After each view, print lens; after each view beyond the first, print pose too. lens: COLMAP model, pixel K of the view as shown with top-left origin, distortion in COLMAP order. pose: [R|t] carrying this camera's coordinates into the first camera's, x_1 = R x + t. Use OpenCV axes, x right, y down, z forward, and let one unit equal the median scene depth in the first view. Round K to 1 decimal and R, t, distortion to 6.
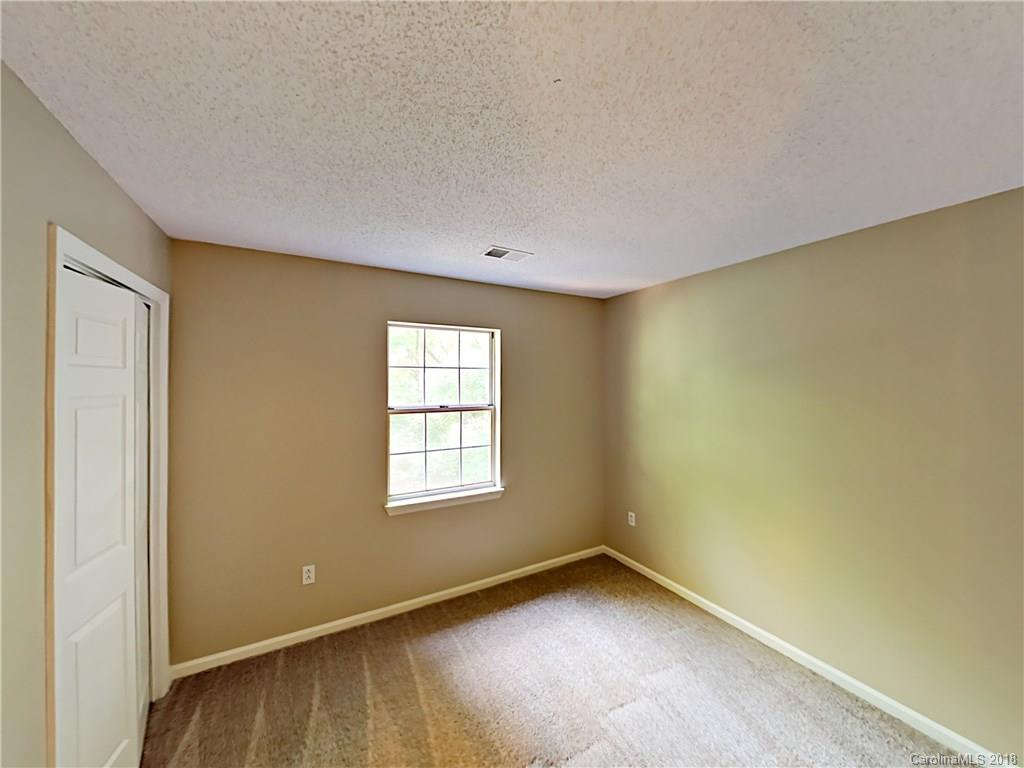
lens RADIAL K [[384.0, 0, 509.3], [0, 384.0, 384.3], [0, 0, 1]] dist [0.000160, 0.000055]
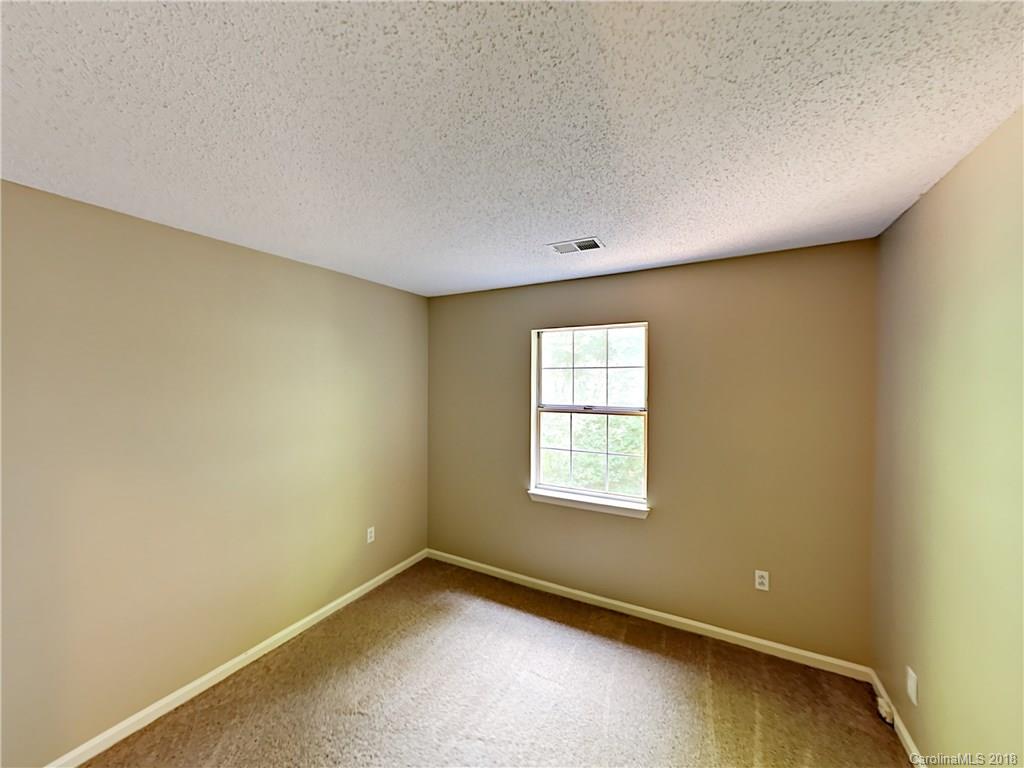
lens RADIAL K [[384.0, 0, 509.3], [0, 384.0, 384.3], [0, 0, 1]] dist [0.000160, 0.000055]
pose [[0.524572, 0.006874, -0.851338, 0.575869], [-0.000058, 0.999968, 0.008039, -0.010641], [0.851366, -0.004167, 0.524555, 0.316177]]
